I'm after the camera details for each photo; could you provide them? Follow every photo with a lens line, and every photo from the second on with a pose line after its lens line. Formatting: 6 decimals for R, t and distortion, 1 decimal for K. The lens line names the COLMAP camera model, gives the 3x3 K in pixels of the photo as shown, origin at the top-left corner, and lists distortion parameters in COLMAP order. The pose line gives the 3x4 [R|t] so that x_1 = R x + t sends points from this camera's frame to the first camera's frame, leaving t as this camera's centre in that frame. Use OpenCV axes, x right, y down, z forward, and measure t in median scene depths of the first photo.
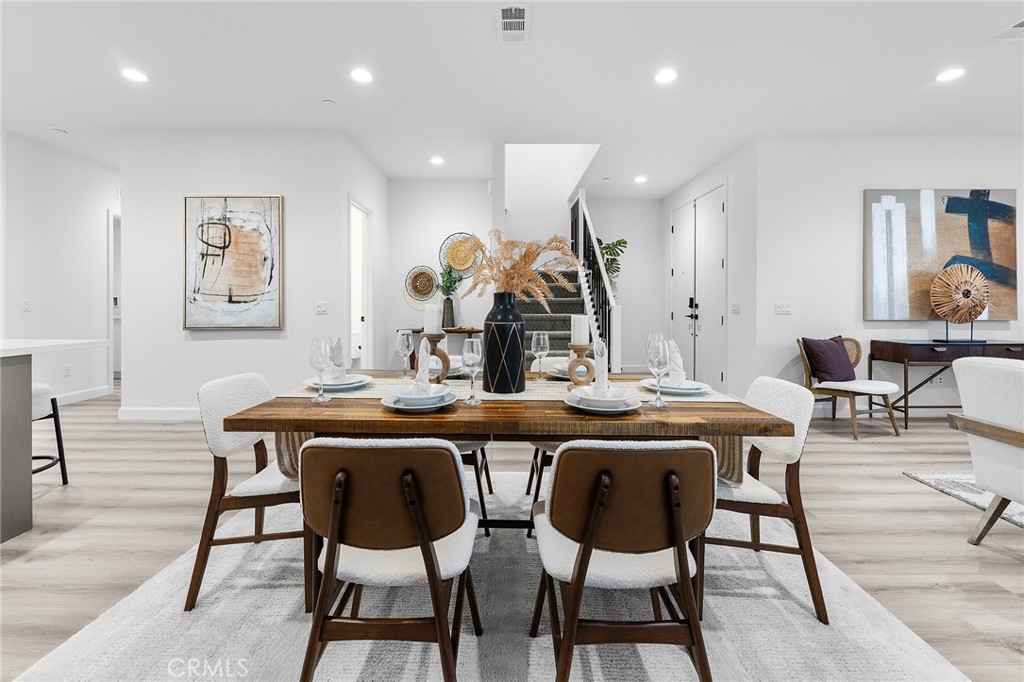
lens RADIAL K [[429.0, 0, 489.7], [0, 429.0, 298.8], [0, 0, 1]] dist [0.002989, -0.000181]
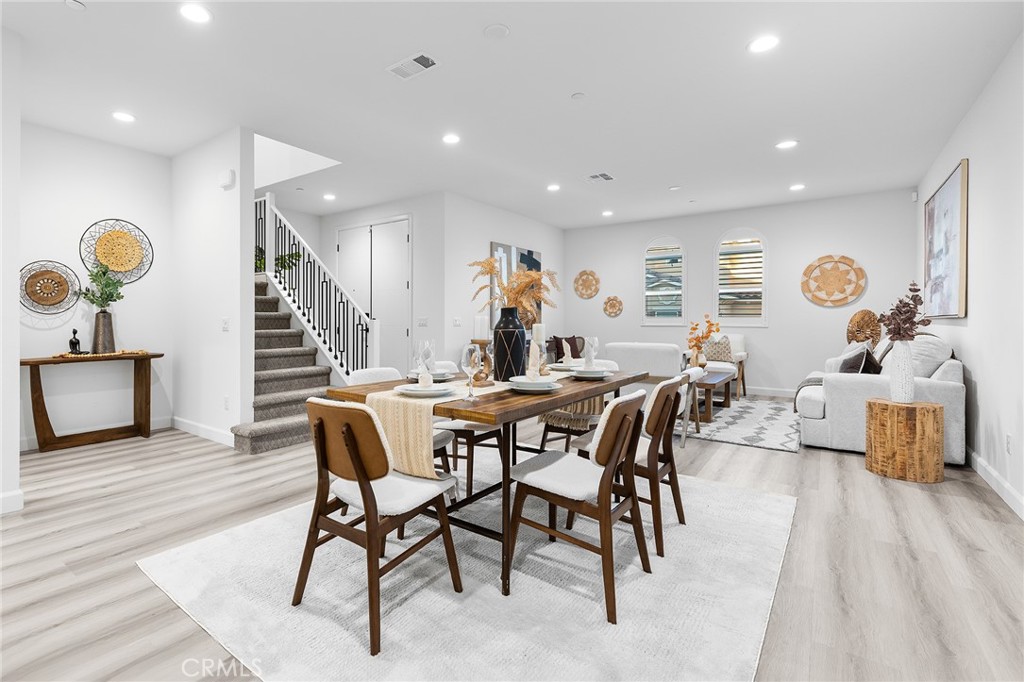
lens RADIAL K [[481.7, 0, 461.4], [0, 481.7, 307.4], [0, 0, 1]] dist [0.031700, -0.005430]
pose [[0.600161, 0.017318, 0.799691, -0.529640], [-0.003520, 0.999813, -0.019010, 0.006104], [-0.799871, 0.008595, 0.600110, 0.084983]]
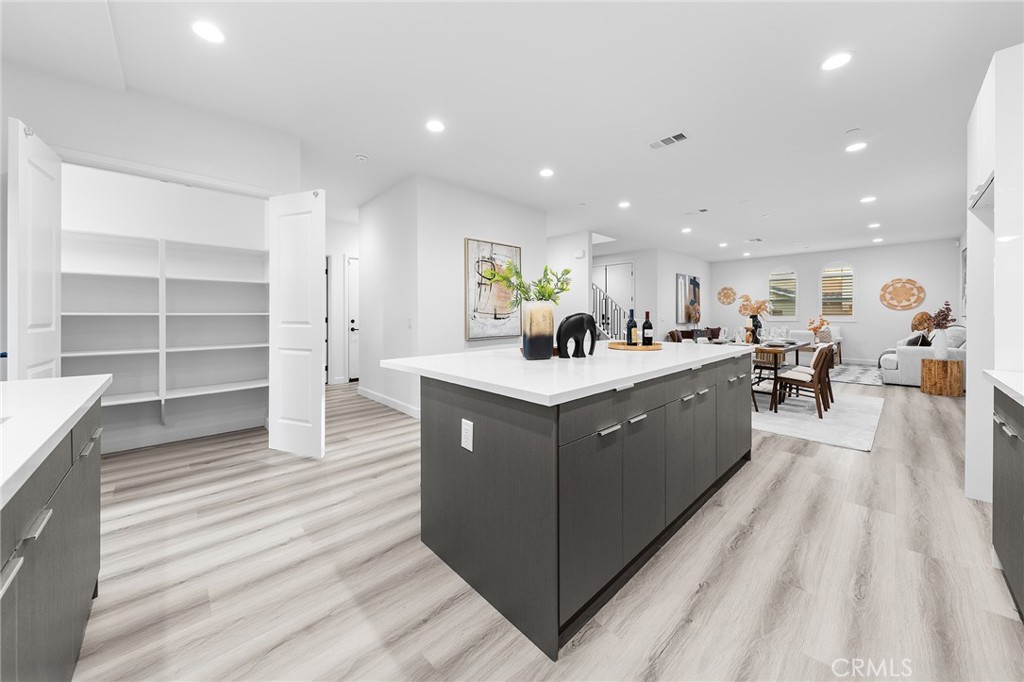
lens RADIAL K [[364.2, 0, 509.2], [0, 364.2, 310.9], [0, 0, 1]] dist [-0.004361, -0.000115]
pose [[0.727826, 0.005965, 0.685736, -1.364261], [-0.000799, 0.999969, -0.007851, -0.007851], [-0.685762, 0.005166, 0.727808, 0.103003]]
